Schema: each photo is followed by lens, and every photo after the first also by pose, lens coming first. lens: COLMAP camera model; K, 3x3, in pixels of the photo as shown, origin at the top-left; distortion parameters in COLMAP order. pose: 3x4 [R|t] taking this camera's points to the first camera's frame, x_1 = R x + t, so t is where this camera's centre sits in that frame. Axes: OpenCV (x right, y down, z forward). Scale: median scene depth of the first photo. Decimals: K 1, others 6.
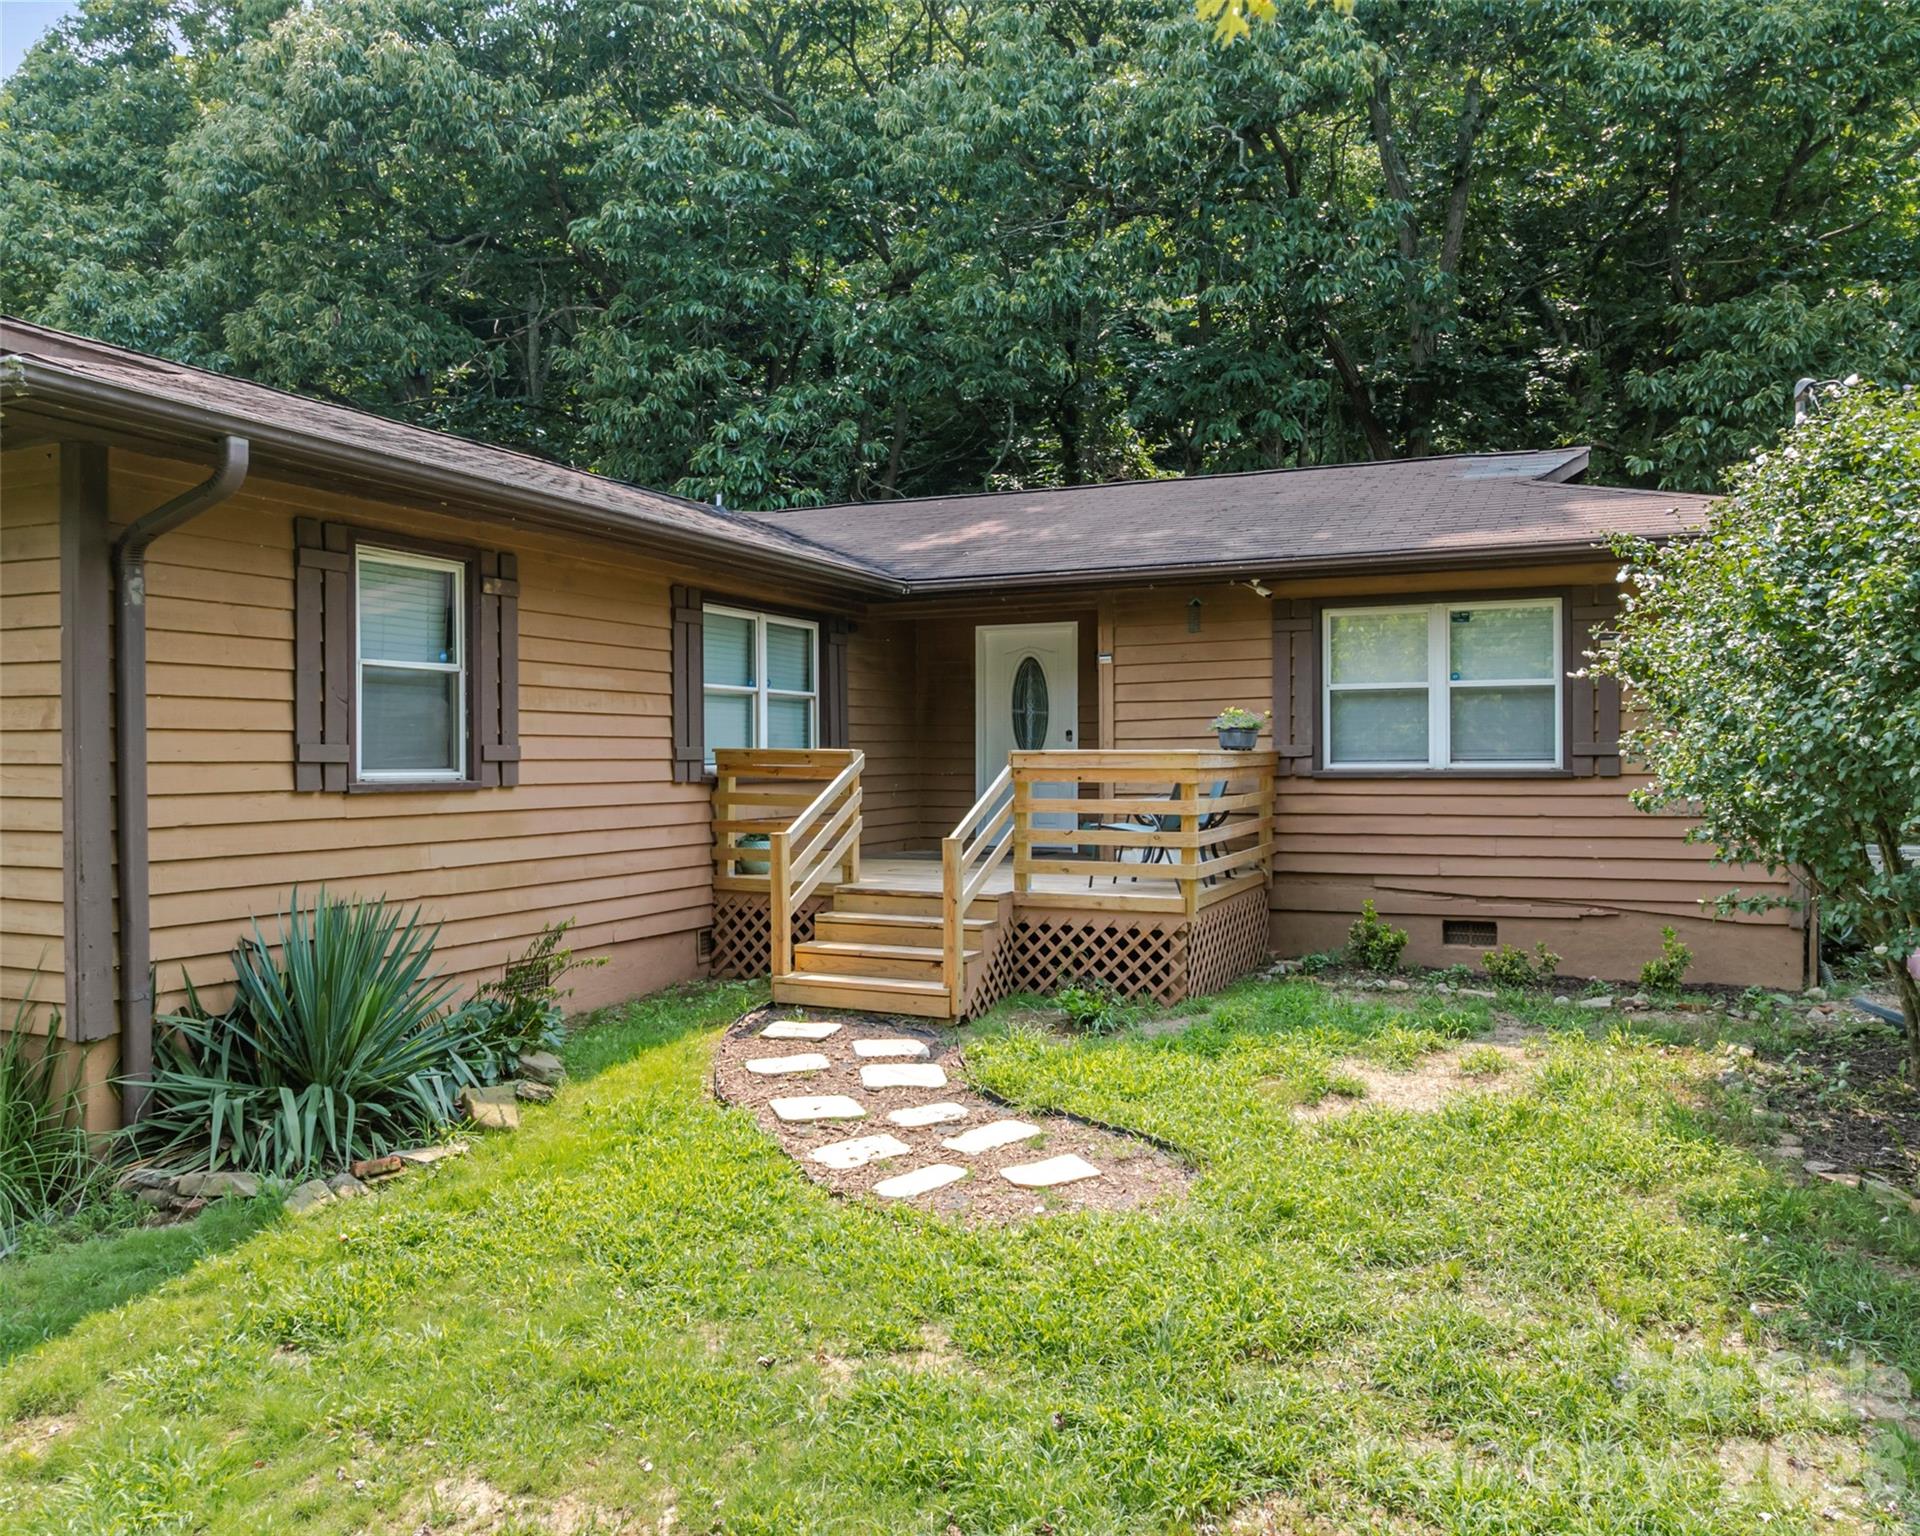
lens RADIAL K [[1430.8, 0, 970.3], [0, 1430.8, 774.2], [0, 0, 1]] dist [-0.031058, -0.005970]
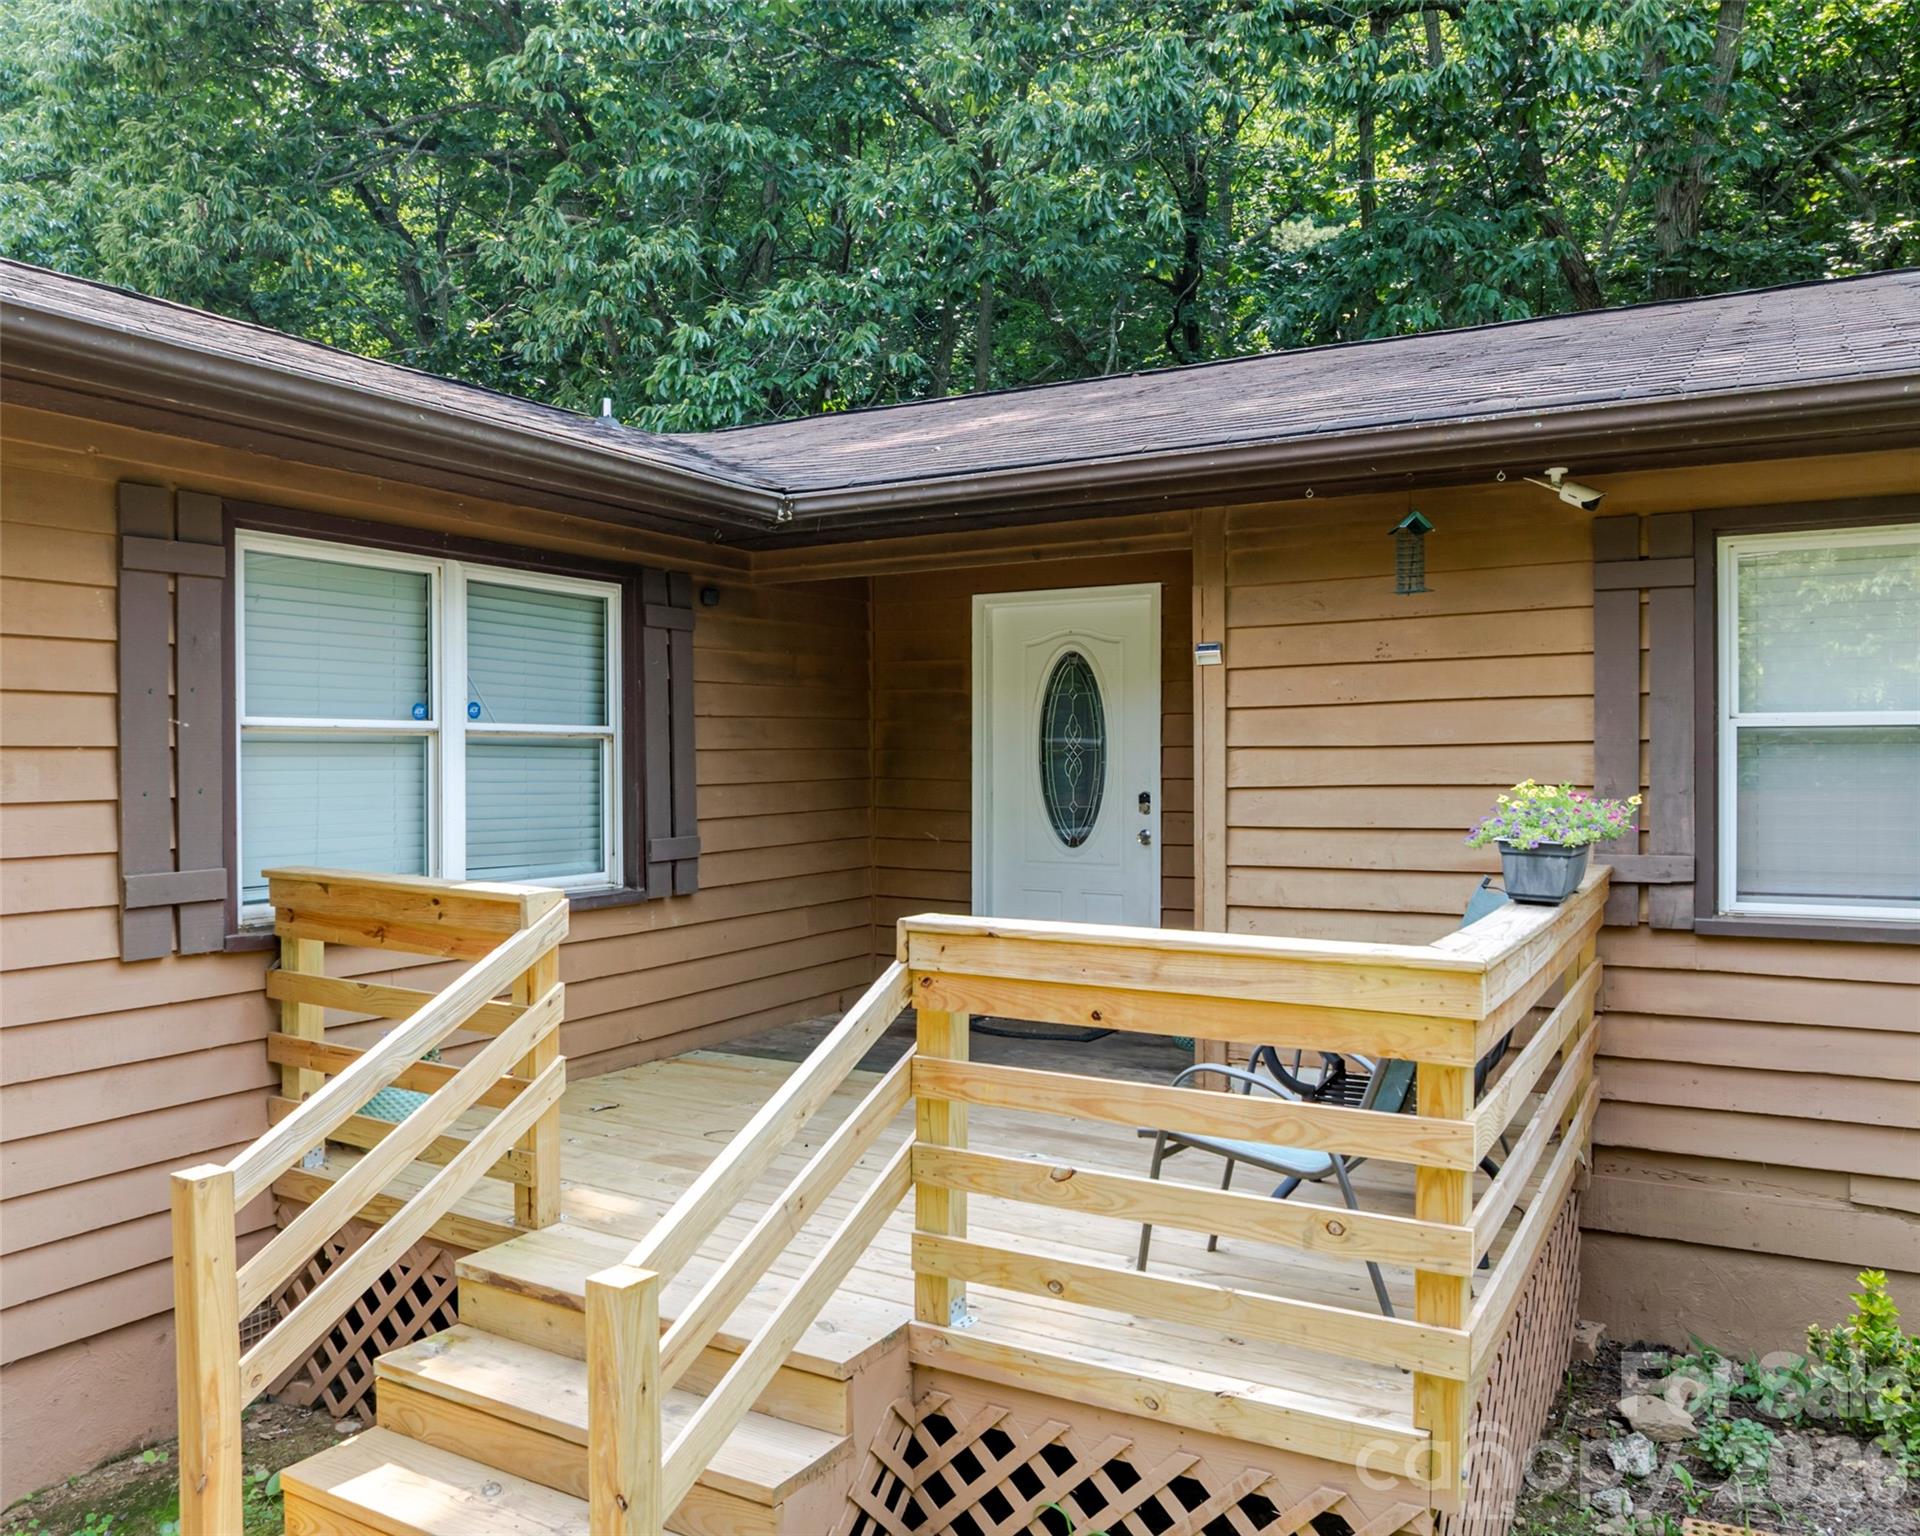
lens RADIAL K [[1430.9, 0, 973.0], [0, 1430.9, 773.3], [0, 0, 1]] dist [-0.036448, 0.002065]
pose [[0.995441, 0.003653, -0.095311, 0.077646], [-0.003592, 0.999993, 0.000806, -0.052371], [0.095314, -0.000460, 0.995447, 0.656893]]
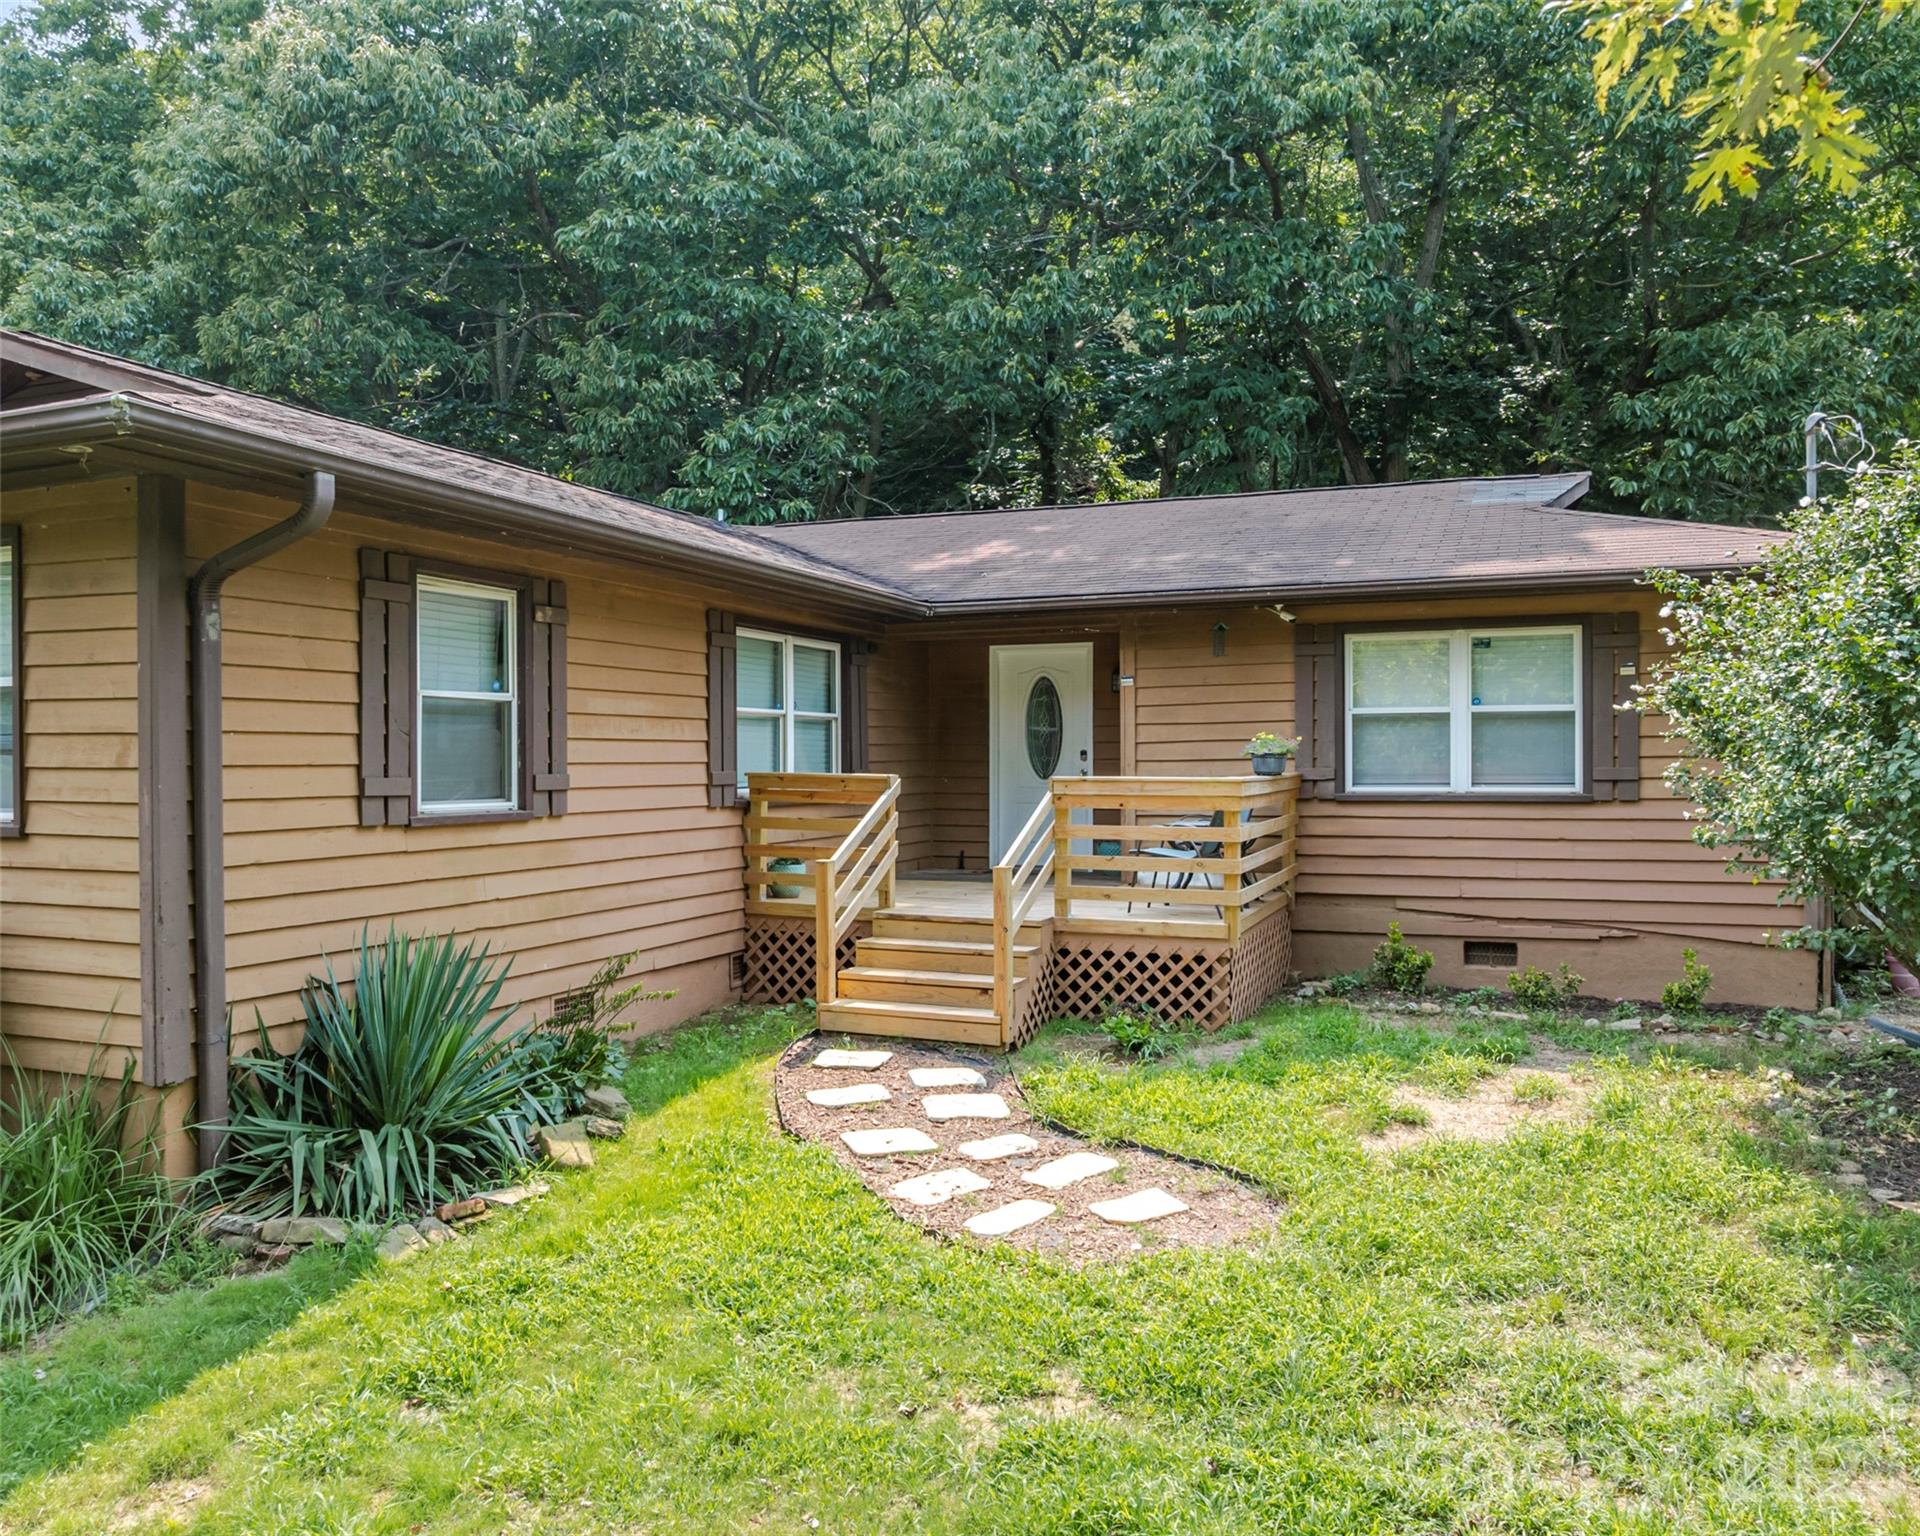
lens RADIAL K [[1430.8, 0, 970.3], [0, 1430.8, 774.2], [0, 0, 1]] dist [-0.031058, -0.005970]
pose [[0.999293, 0.000845, 0.037595, -0.066728], [-0.000803, 0.999999, -0.001131, -0.017322], [-0.037596, 0.001100, 0.999292, -0.002887]]
